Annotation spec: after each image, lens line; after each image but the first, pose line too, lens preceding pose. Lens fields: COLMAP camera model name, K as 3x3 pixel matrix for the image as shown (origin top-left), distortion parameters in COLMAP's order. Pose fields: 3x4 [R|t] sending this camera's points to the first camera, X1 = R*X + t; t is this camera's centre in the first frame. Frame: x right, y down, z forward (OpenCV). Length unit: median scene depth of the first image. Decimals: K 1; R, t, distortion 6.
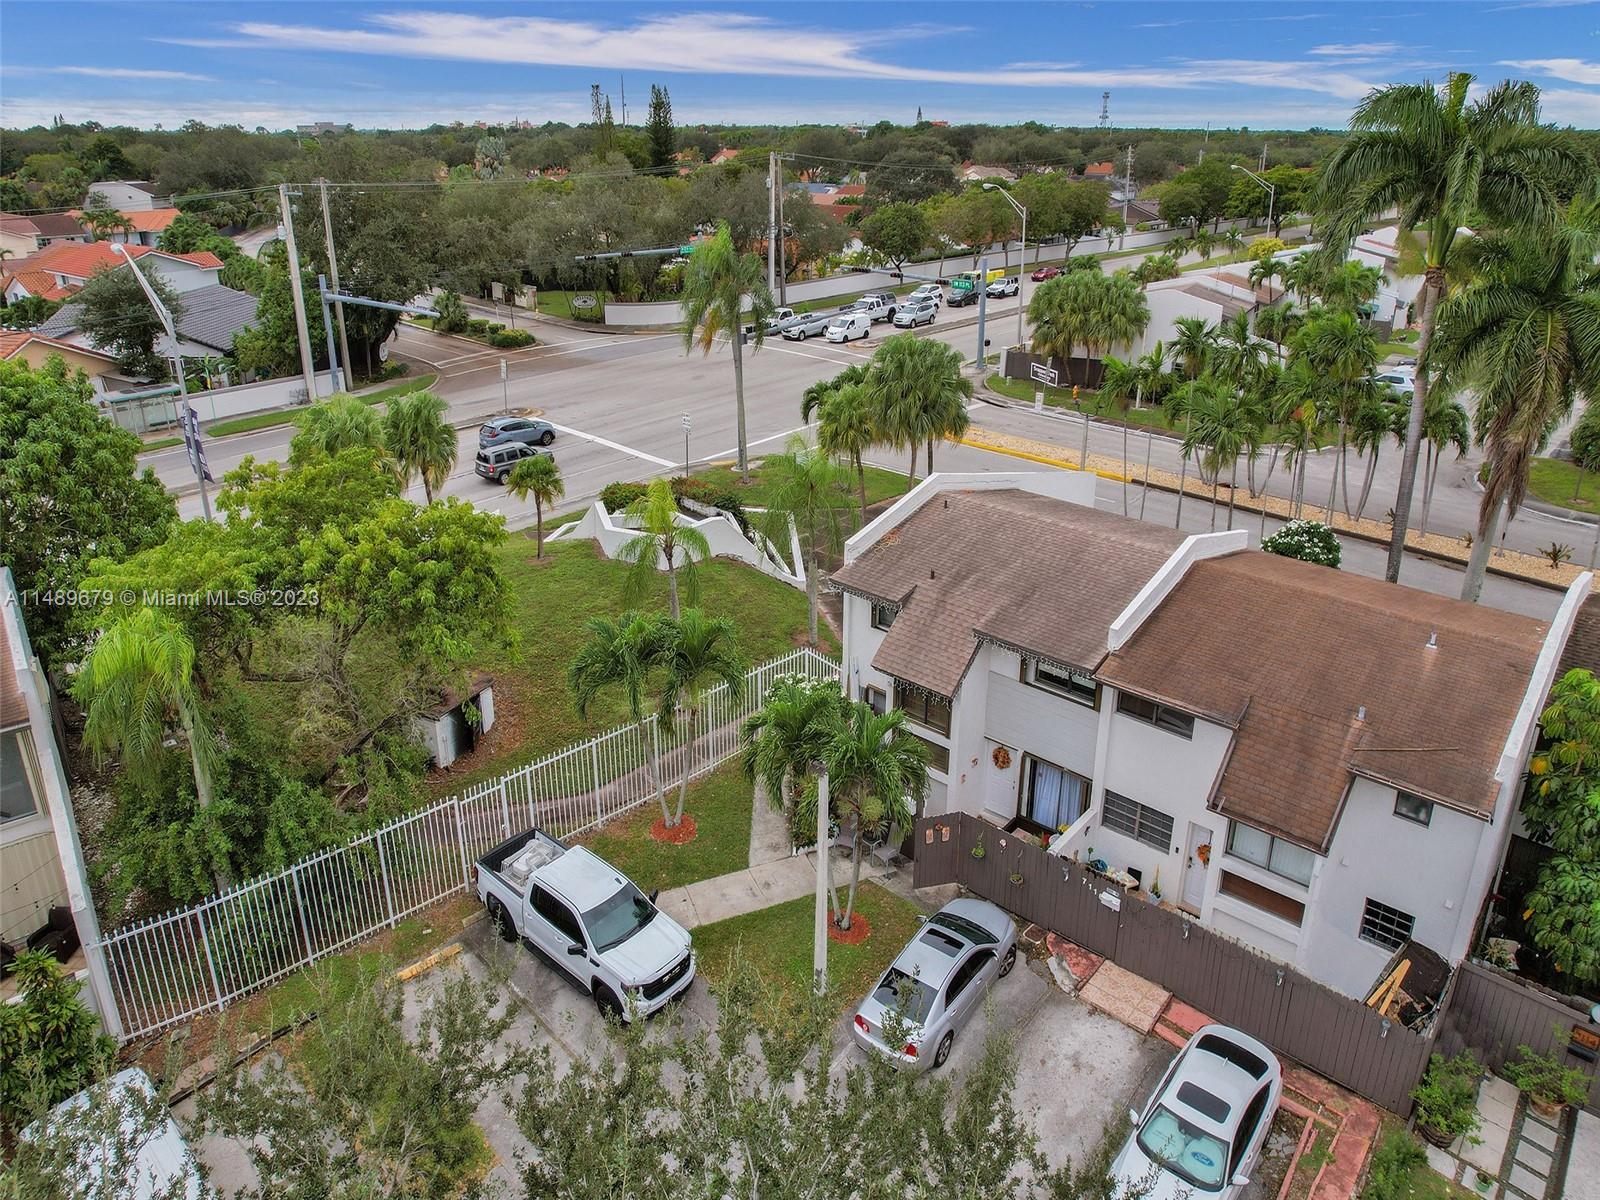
lens RADIAL K [[1018.4, 0, 800.0], [0, 1018.4, 600.0], [0, 0, 1]] dist [-0.055842, -0.000672]
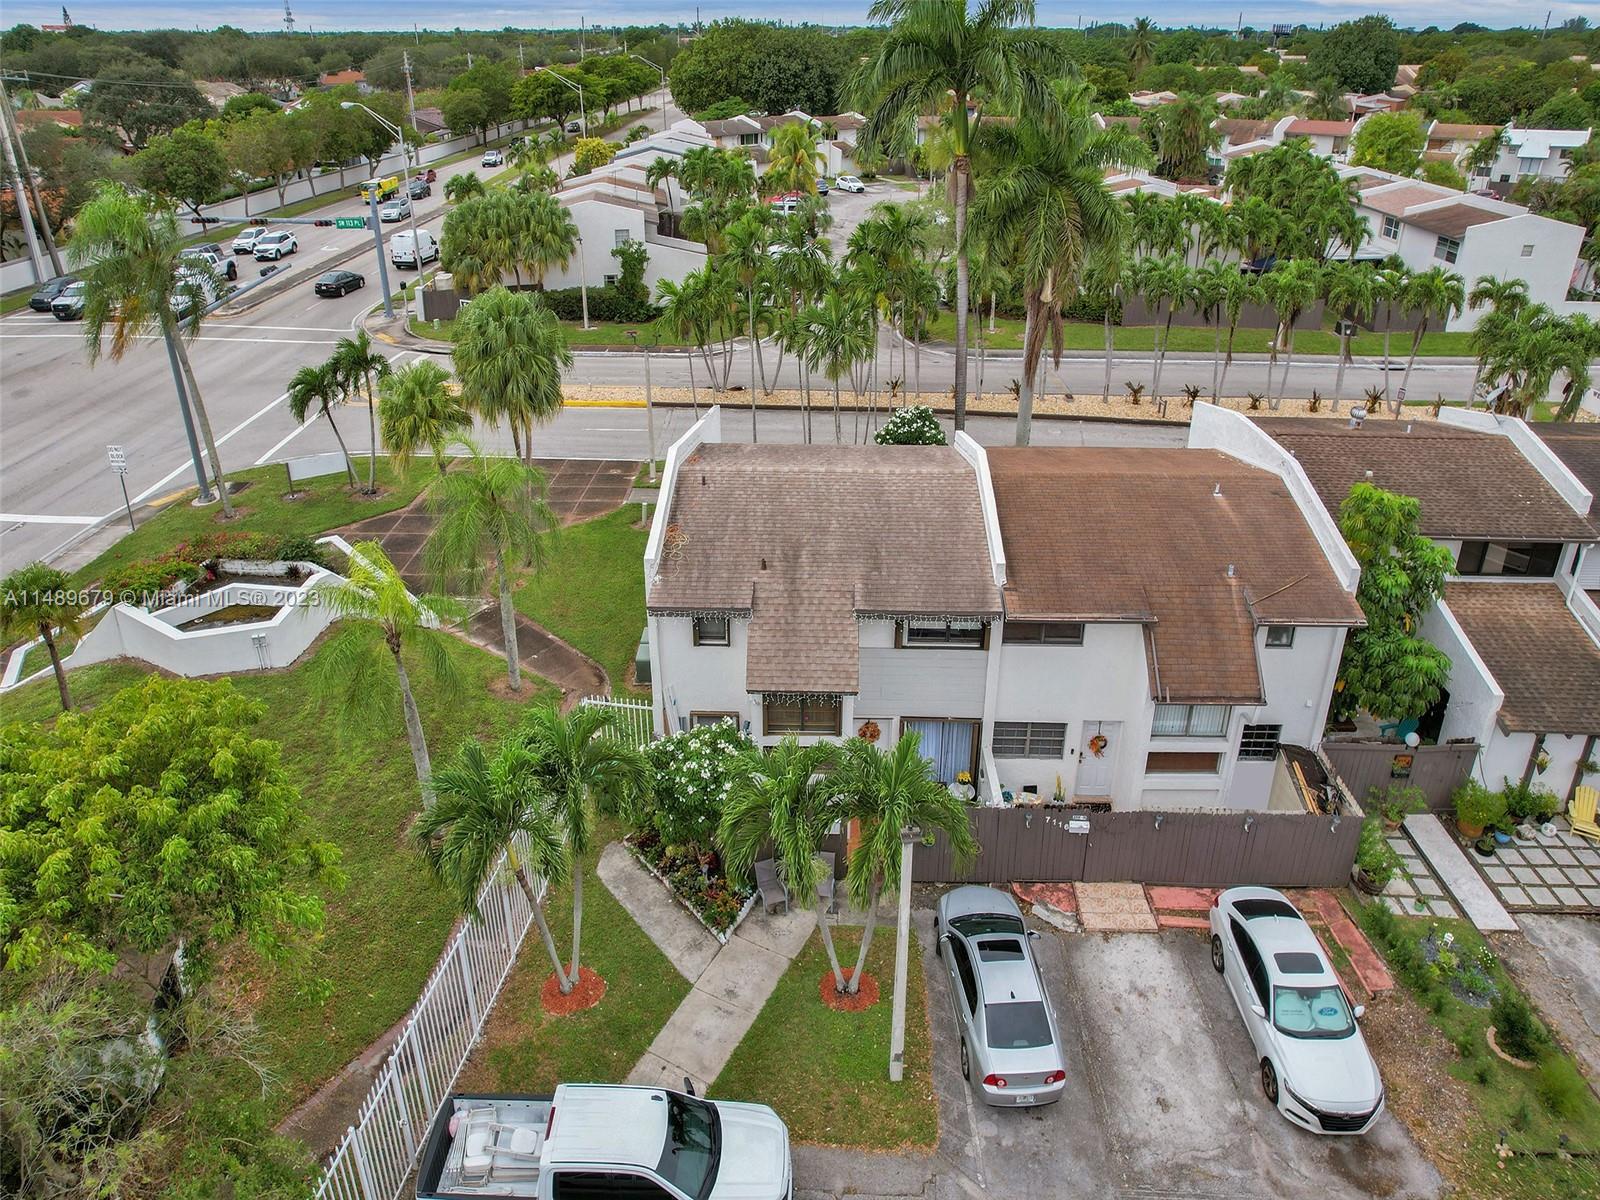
lens RADIAL K [[1042.2, 0, 801.4], [0, 1042.2, 553.4], [0, 0, 1]] dist [-0.073606, 0.055475]
pose [[0.765653, -0.287857, 0.575252, -0.368713], [0.269487, 0.955563, 0.119482, -0.138220], [-0.584083, 0.063541, 0.809203, 0.291218]]
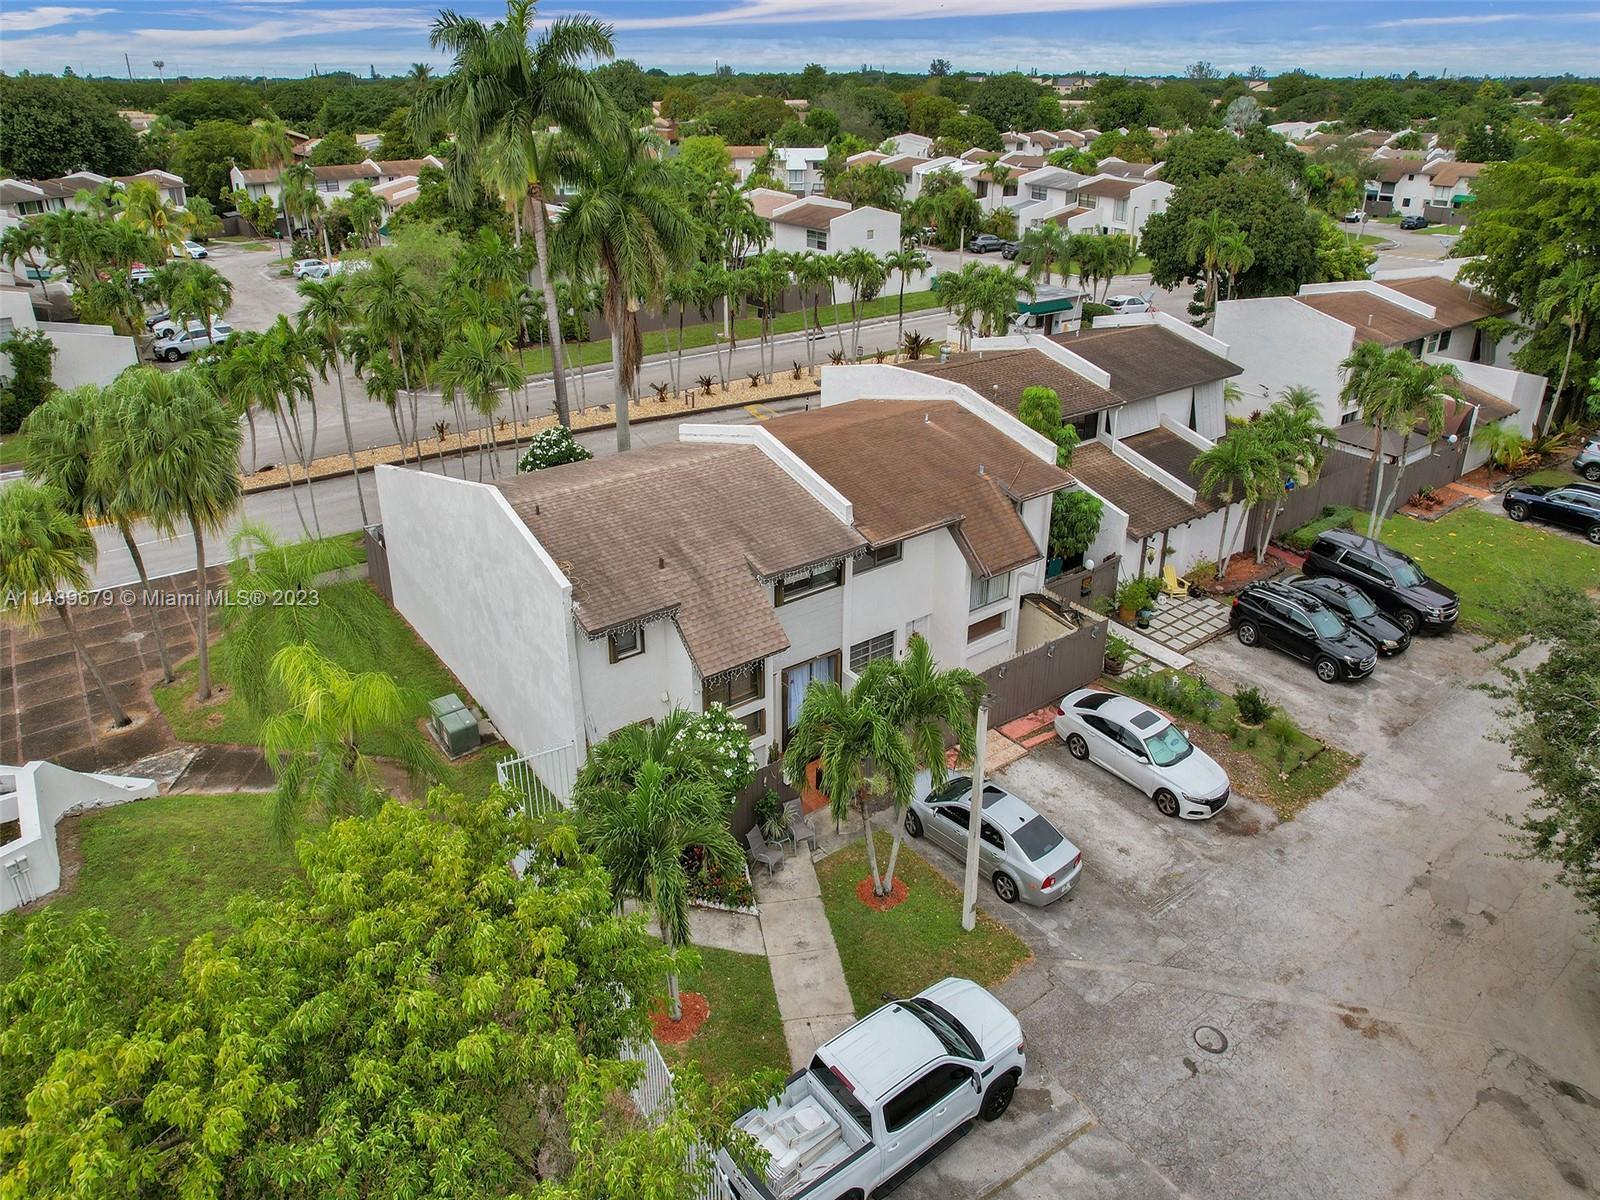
lens RADIAL K [[1017.0, 0, 799.6], [0, 1017.0, 569.1], [0, 0, 1]] dist [-0.064764, 0.051376]
pose [[0.209142, -0.424589, 0.880899, -0.668819], [0.413328, 0.854779, 0.313868, -0.265690], [-0.886239, 0.298457, 0.354265, 0.623262]]
